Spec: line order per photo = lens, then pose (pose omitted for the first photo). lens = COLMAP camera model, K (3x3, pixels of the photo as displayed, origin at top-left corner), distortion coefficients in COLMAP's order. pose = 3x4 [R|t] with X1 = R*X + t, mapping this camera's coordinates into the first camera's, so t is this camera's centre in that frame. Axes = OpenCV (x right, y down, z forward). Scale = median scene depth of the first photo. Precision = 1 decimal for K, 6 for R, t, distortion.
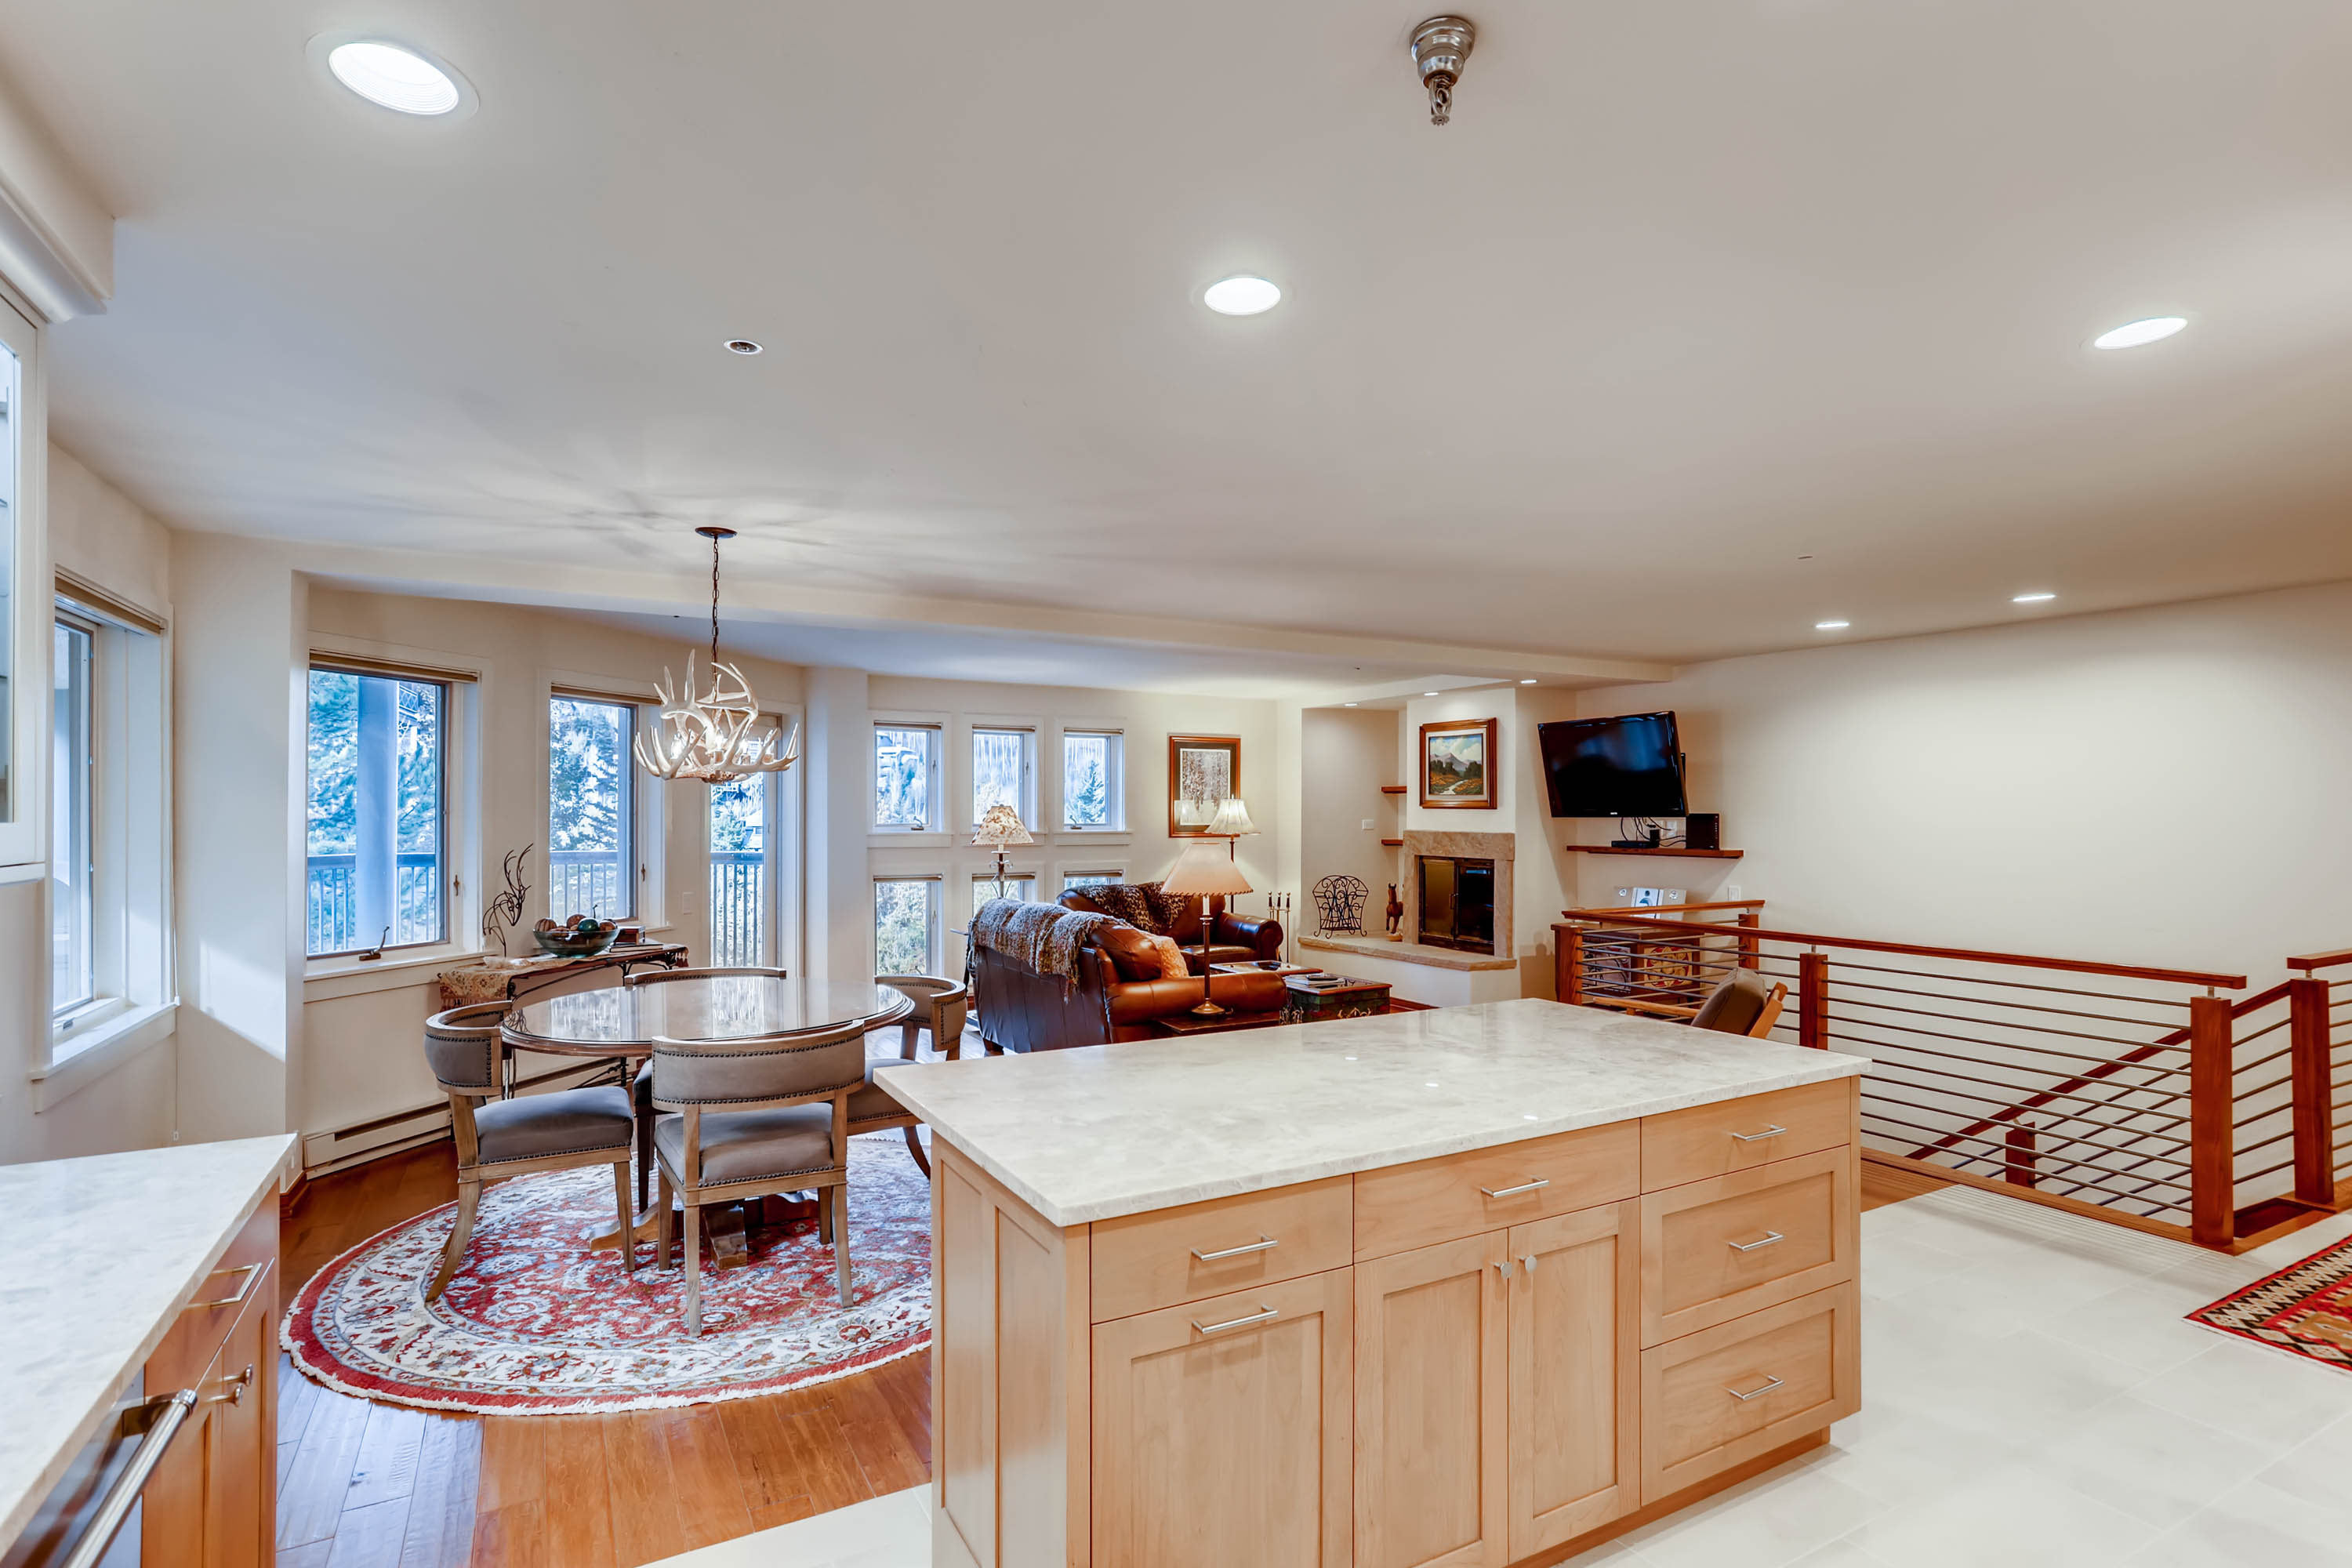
lens RADIAL K [[1158.4, 0, 1167.3], [0, 1158.4, 804.9], [0, 0, 1]] dist [-0.033287, 0.021879]
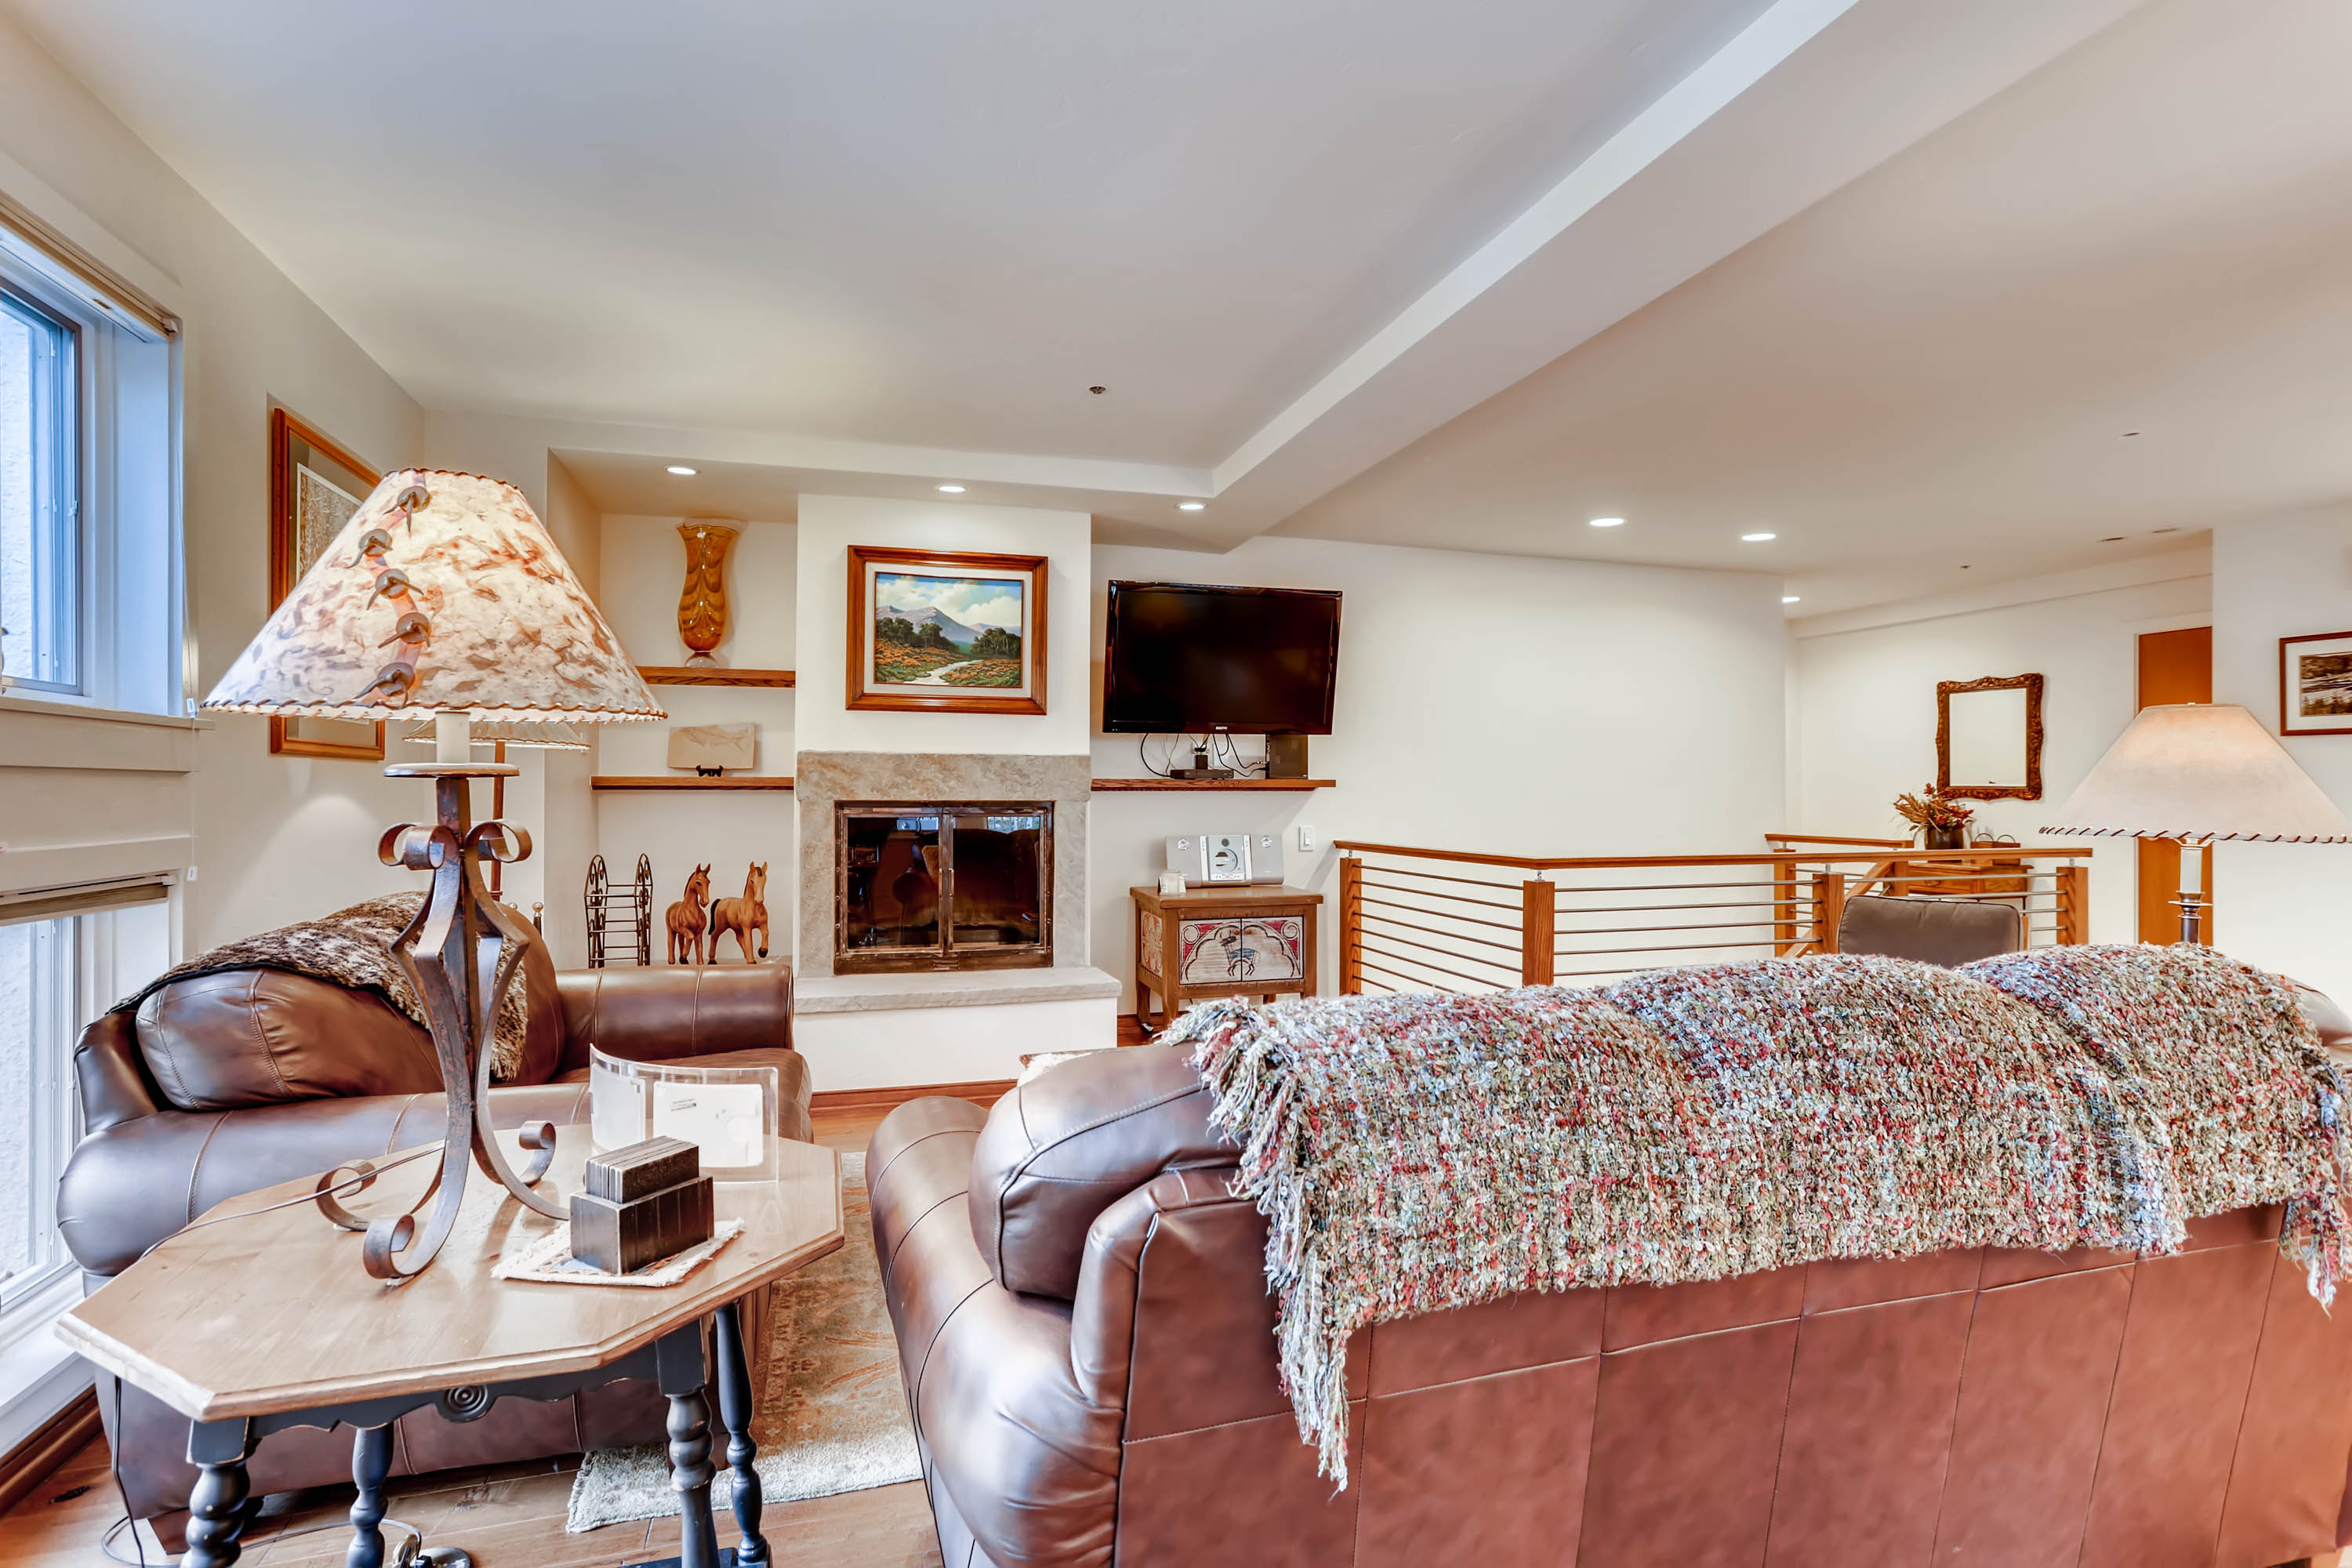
lens RADIAL K [[1158.4, 0, 1167.3], [0, 1158.4, 804.9], [0, 0, 1]] dist [-0.033287, 0.021879]
pose [[0.197188, -0.011413, 0.980299, -0.257910], [-0.008238, 0.999878, 0.013298, 0.038061], [-0.980331, -0.010698, 0.197070, 0.774704]]
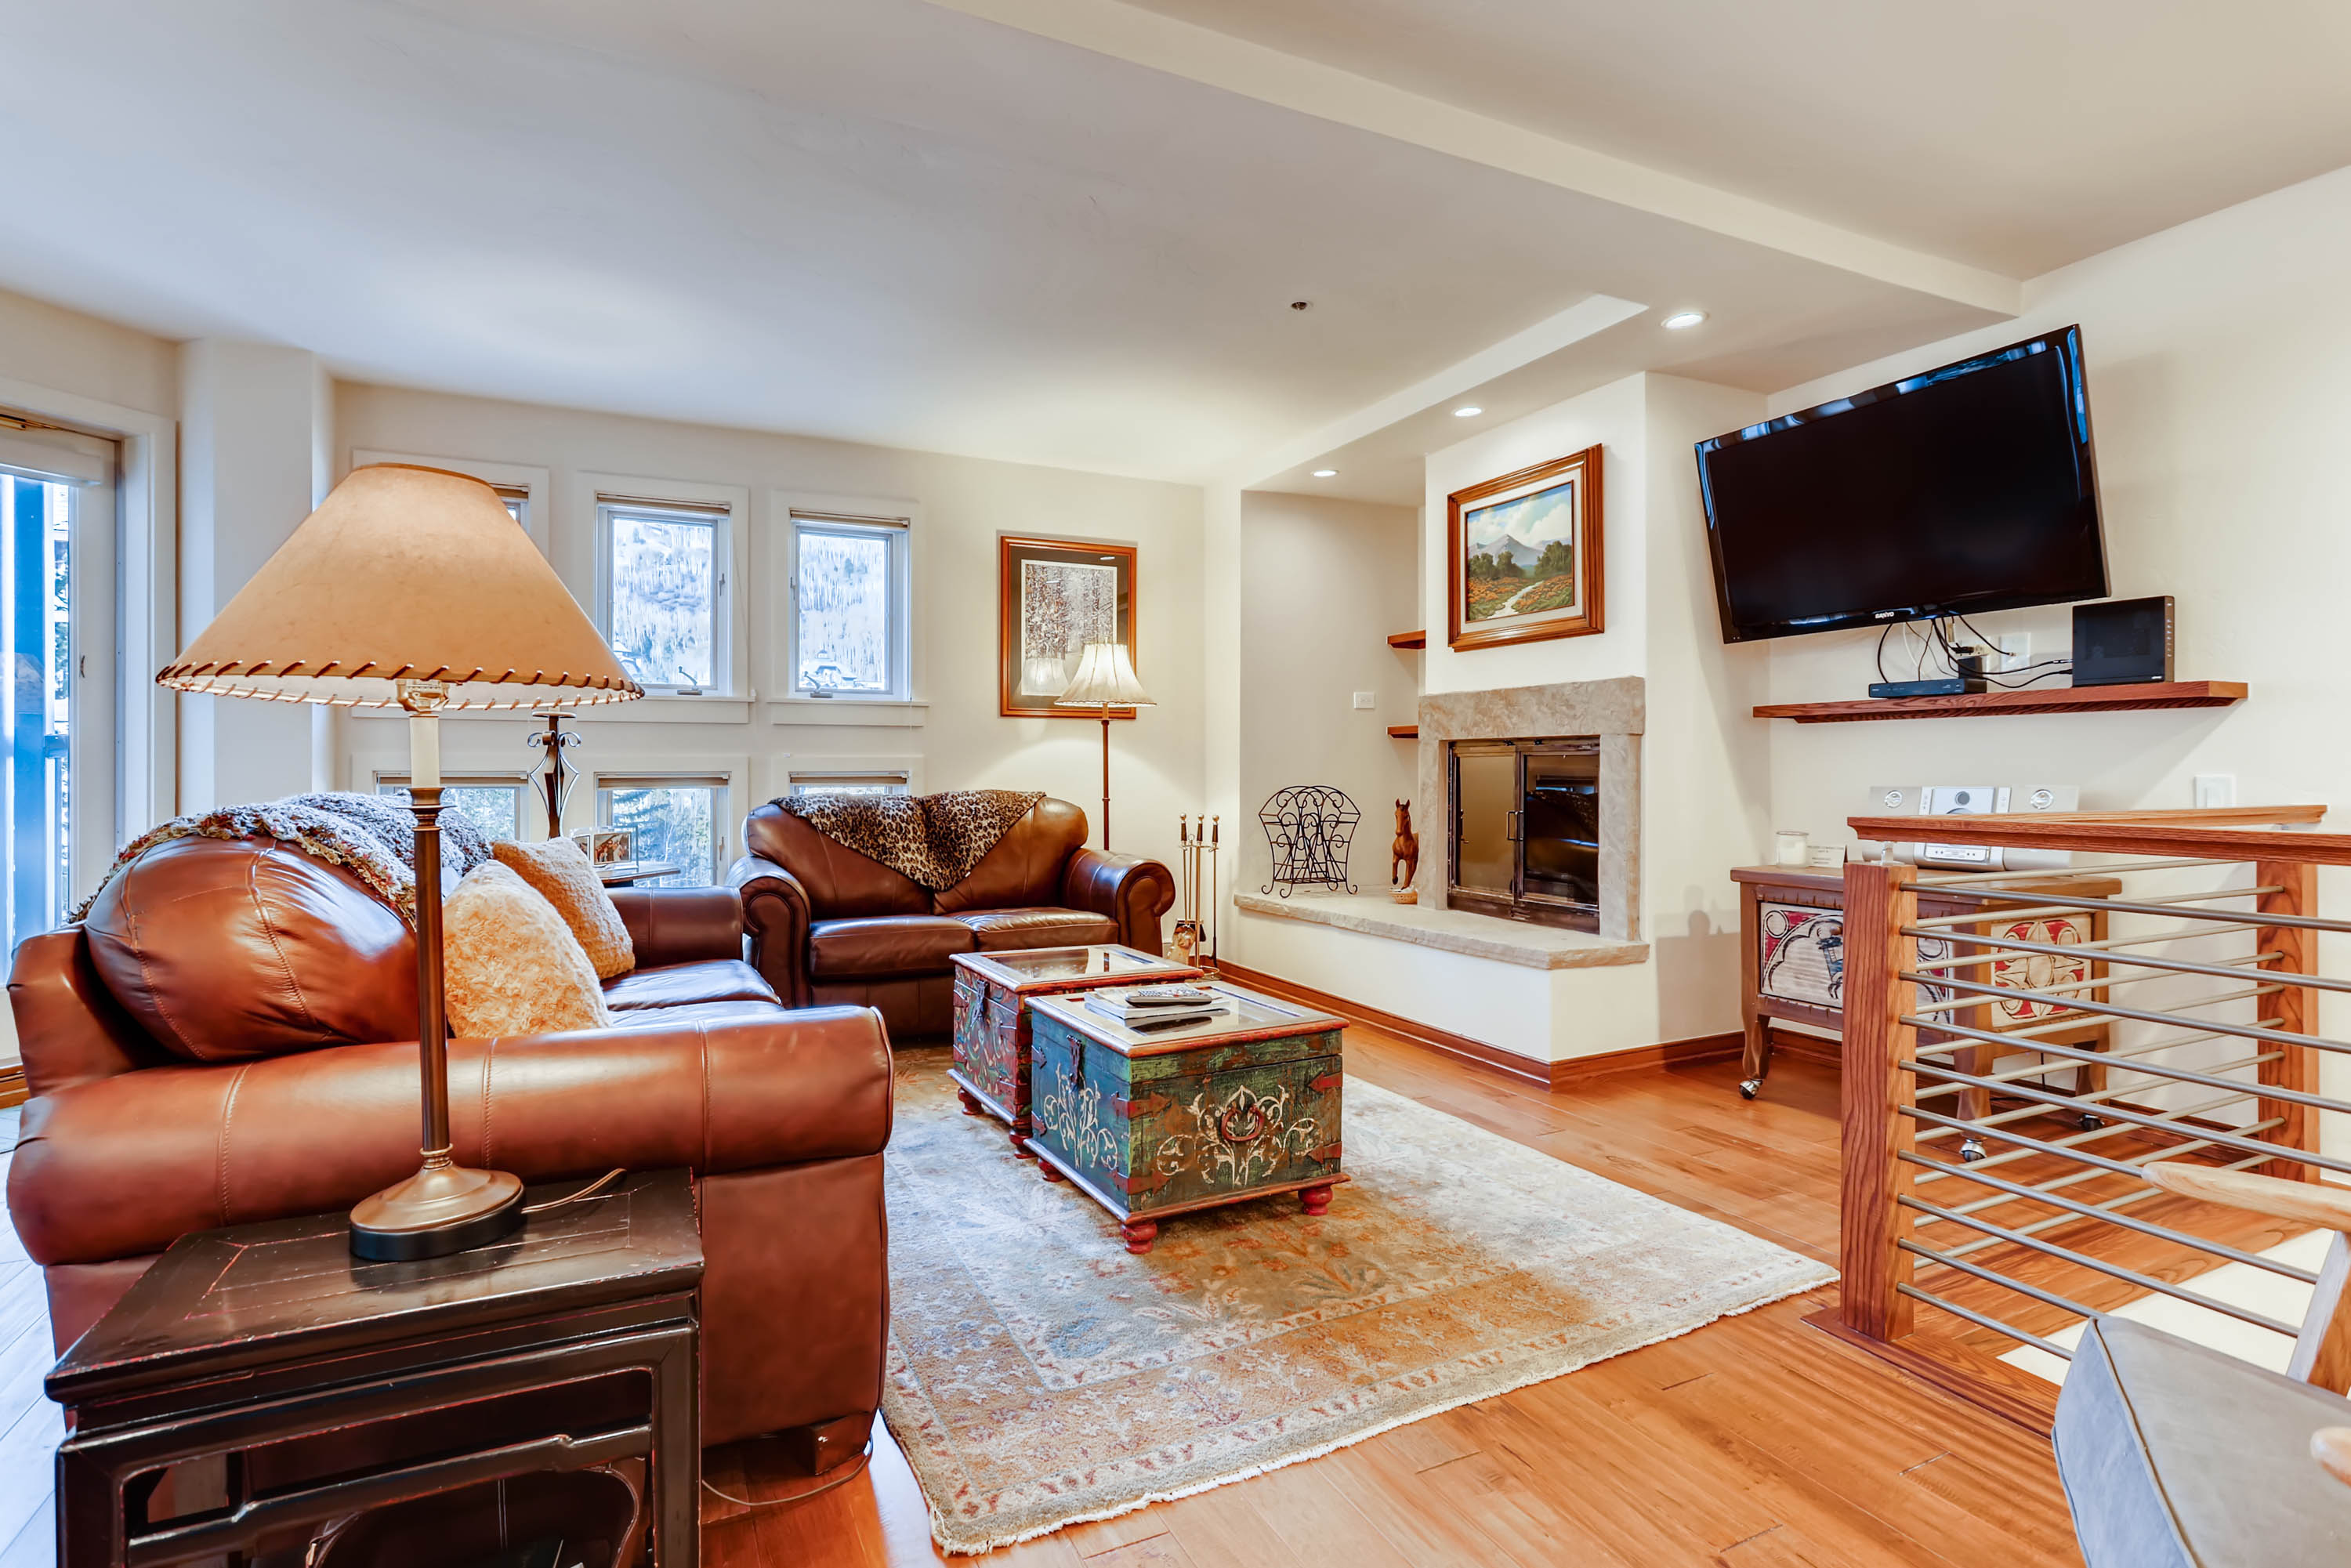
lens RADIAL K [[1163.0, 0, 1173.5], [0, 1163.0, 773.2], [0, 0, 1]] dist [-0.001324, 0.000105]
pose [[0.998980, -0.001657, -0.045129, 0.118859], [0.002007, 0.999968, 0.007716, 0.055033], [0.045115, -0.007799, 0.998951, 0.473054]]
